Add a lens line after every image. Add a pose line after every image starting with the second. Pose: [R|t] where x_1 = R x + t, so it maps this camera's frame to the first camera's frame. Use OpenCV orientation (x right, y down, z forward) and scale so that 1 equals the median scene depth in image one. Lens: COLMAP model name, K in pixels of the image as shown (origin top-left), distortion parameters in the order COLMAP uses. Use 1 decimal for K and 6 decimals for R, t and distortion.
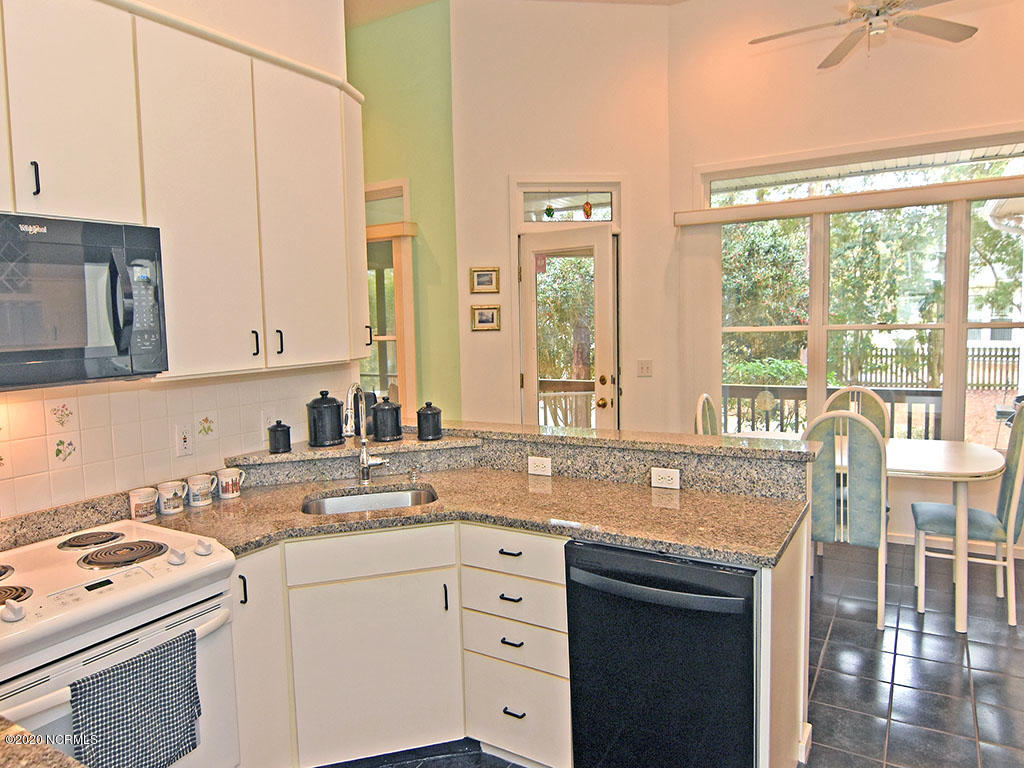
lens RADIAL K [[676.9, 0, 511.7], [0, 676.9, 370.5], [0, 0, 1]] dist [-0.002714, -0.000928]
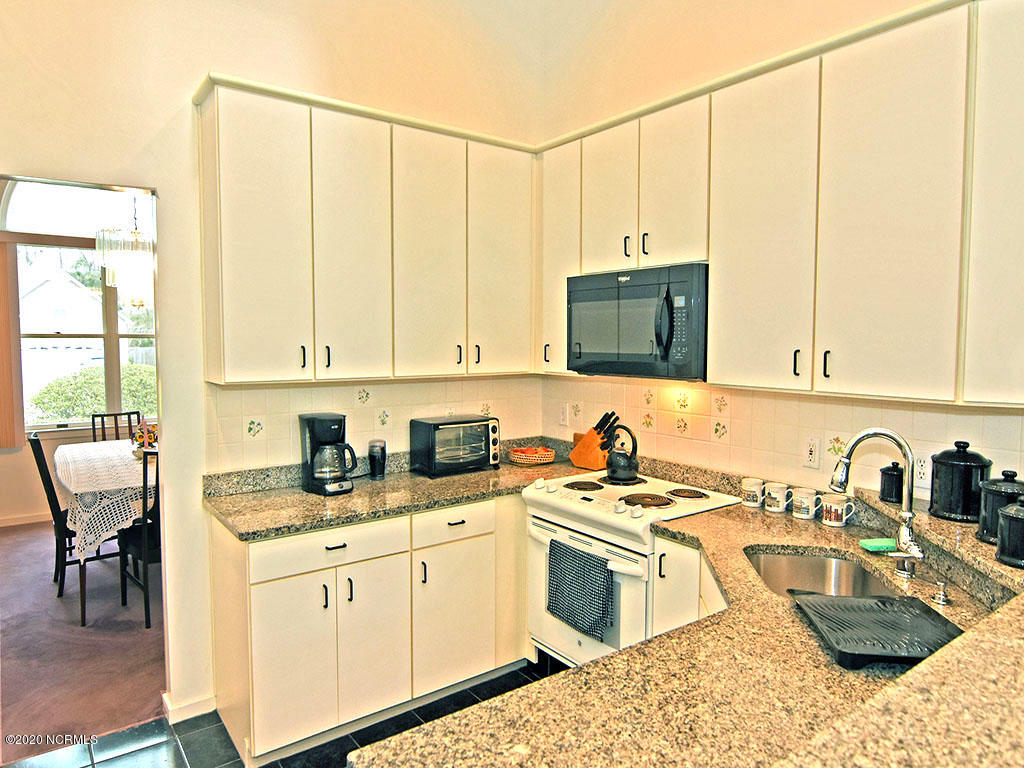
lens RADIAL K [[654.1, 0, 512.0], [0, 654.1, 384.0], [0, 0, 1]] dist [-0.000749, -0.000201]
pose [[-0.368247, 0.096183, -0.924740, 0.740181], [-0.065108, 0.989525, 0.128848, -0.123702], [0.927446, 0.107656, -0.358127, 1.148794]]
